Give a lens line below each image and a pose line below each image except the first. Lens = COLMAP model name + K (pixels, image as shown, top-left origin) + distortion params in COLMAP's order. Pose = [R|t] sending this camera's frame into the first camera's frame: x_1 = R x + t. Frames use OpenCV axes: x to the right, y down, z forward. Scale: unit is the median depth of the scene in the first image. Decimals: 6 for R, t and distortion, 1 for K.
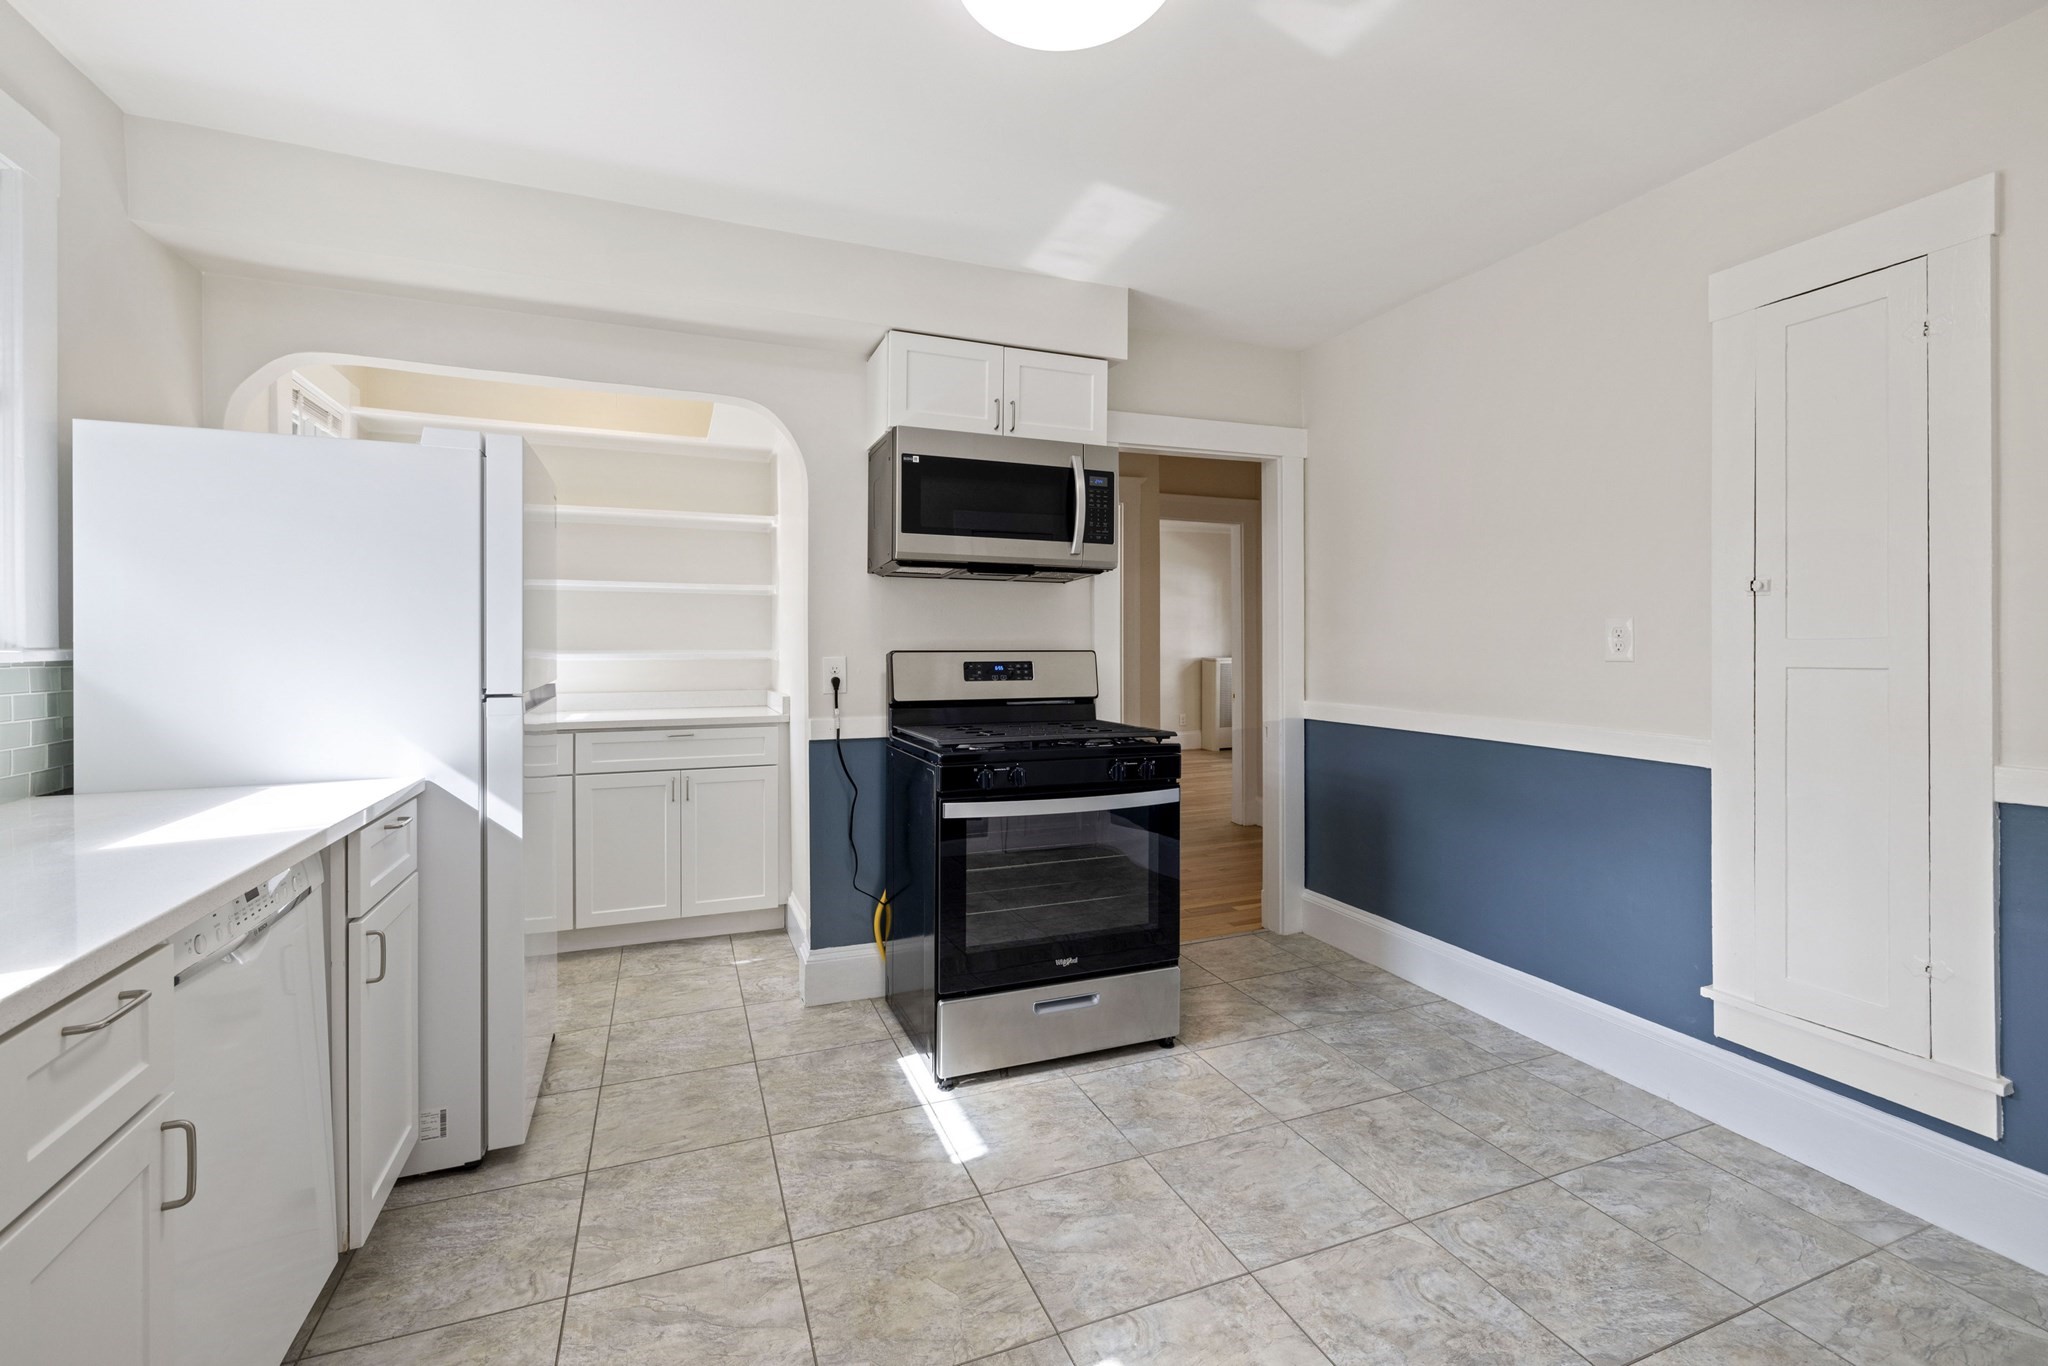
lens RADIAL K [[892.2, 0, 1019.6], [0, 892.2, 646.7], [0, 0, 1]] dist [-0.000690, 0.000281]
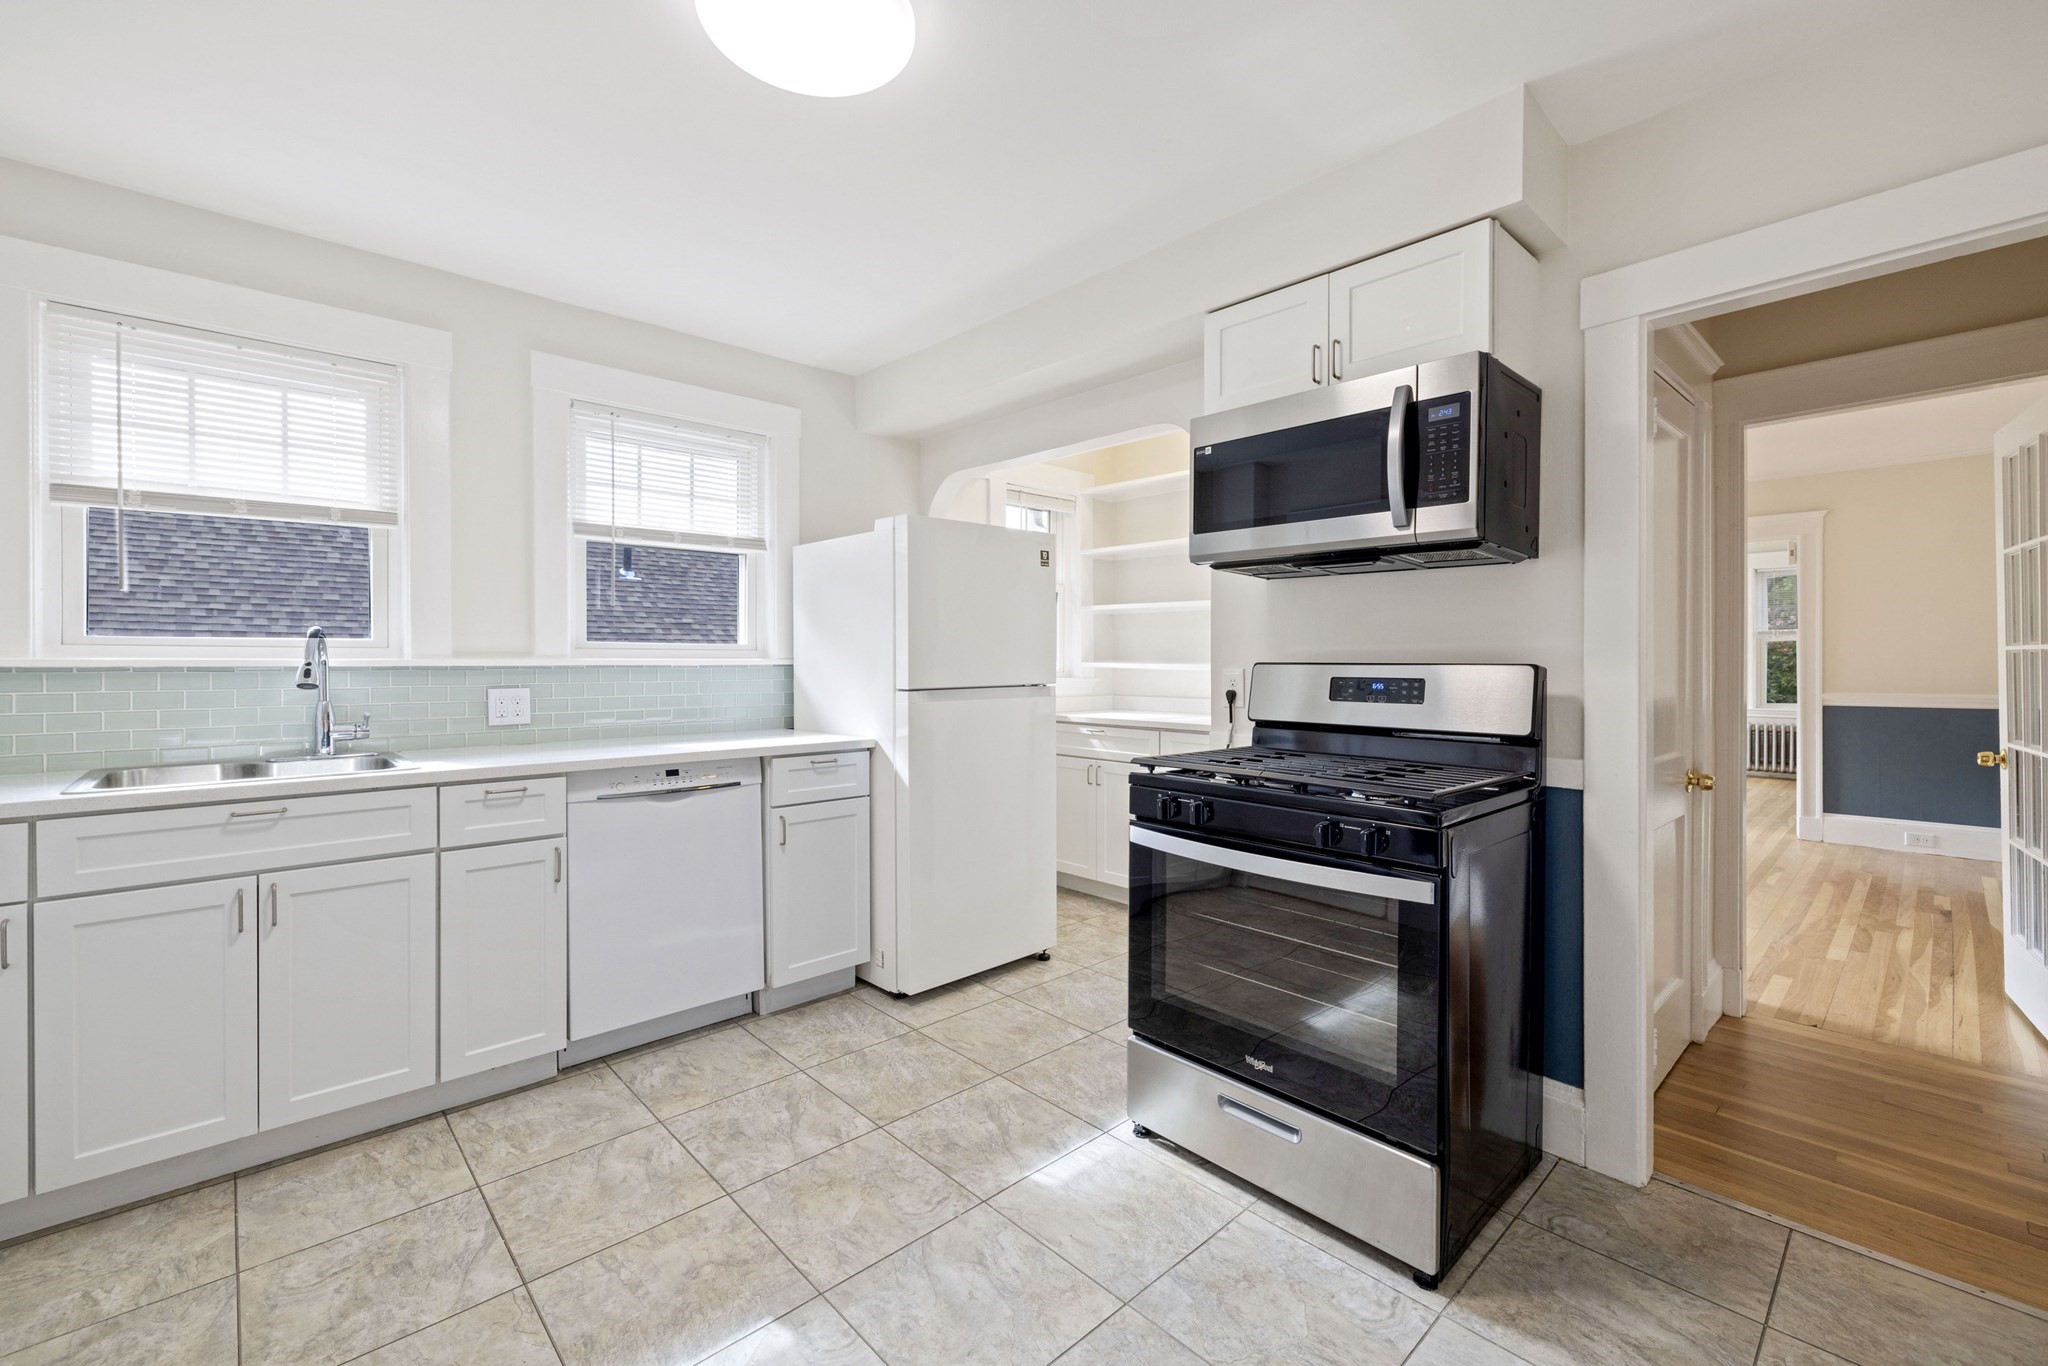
lens RADIAL K [[872.5, 0, 982.8], [0, 872.5, 665.2], [0, 0, 1]] dist [0.000148, 0.000078]
pose [[0.326418, 0.008319, -0.945189, 0.588736], [-0.001499, 0.999965, 0.008283, 0.000265], [0.945224, -0.001287, 0.326419, 0.450843]]
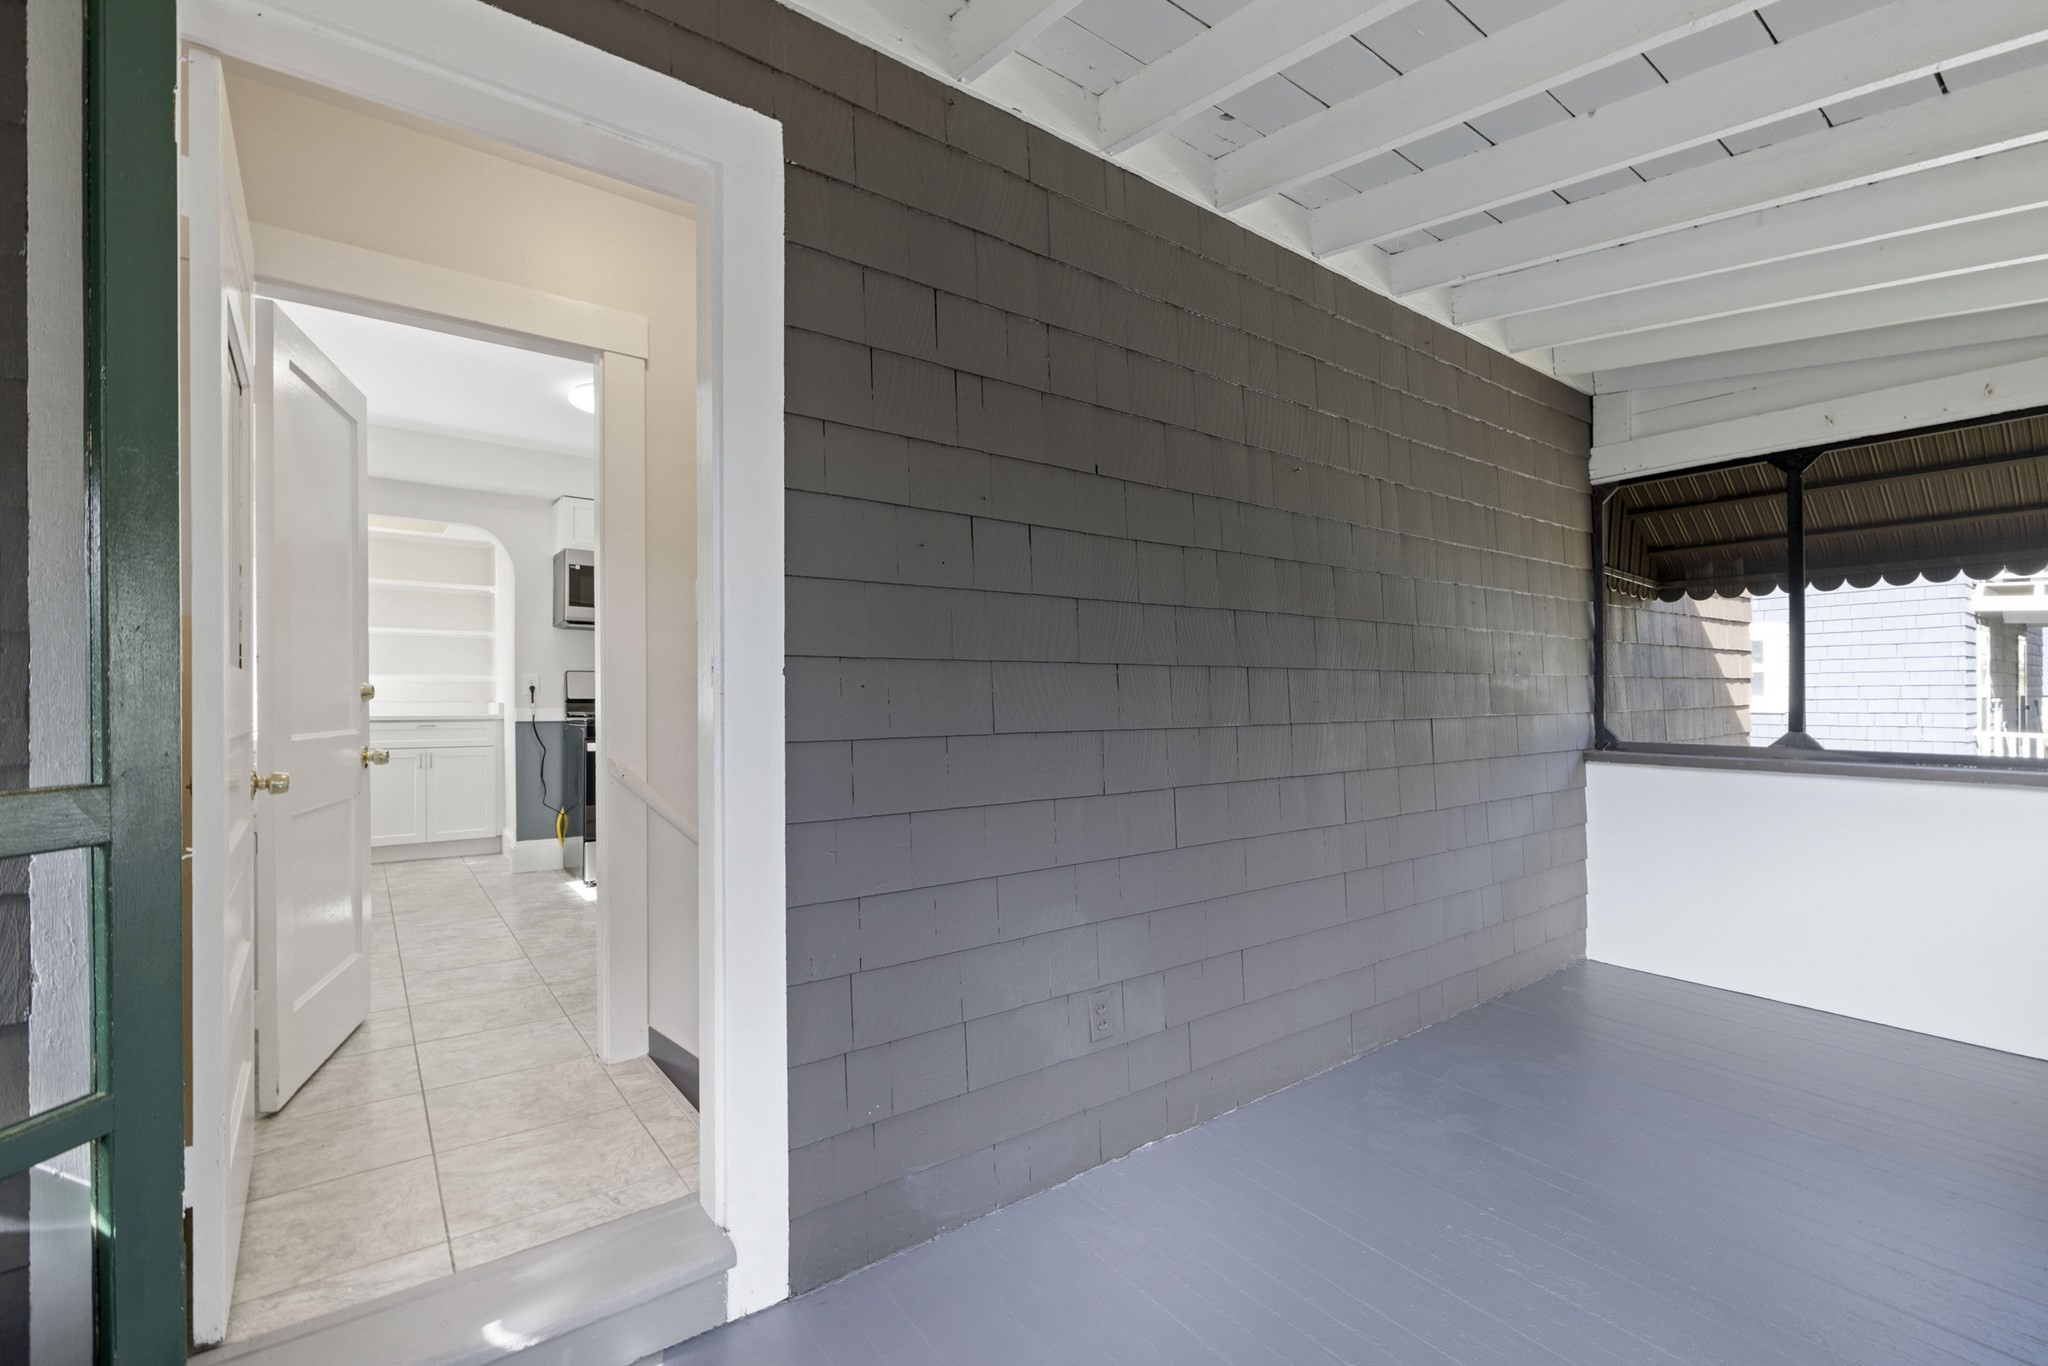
lens RADIAL K [[896.3, 0, 1024.0], [0, 896.3, 683.0], [0, 0, 1]] dist [0.000197, 0.000046]
pose [[0.964322, -0.001609, 0.264726, 0.263793], [0.005069, 0.999910, -0.012389, 0.056563], [-0.264683, 0.013289, 0.964244, -0.969867]]
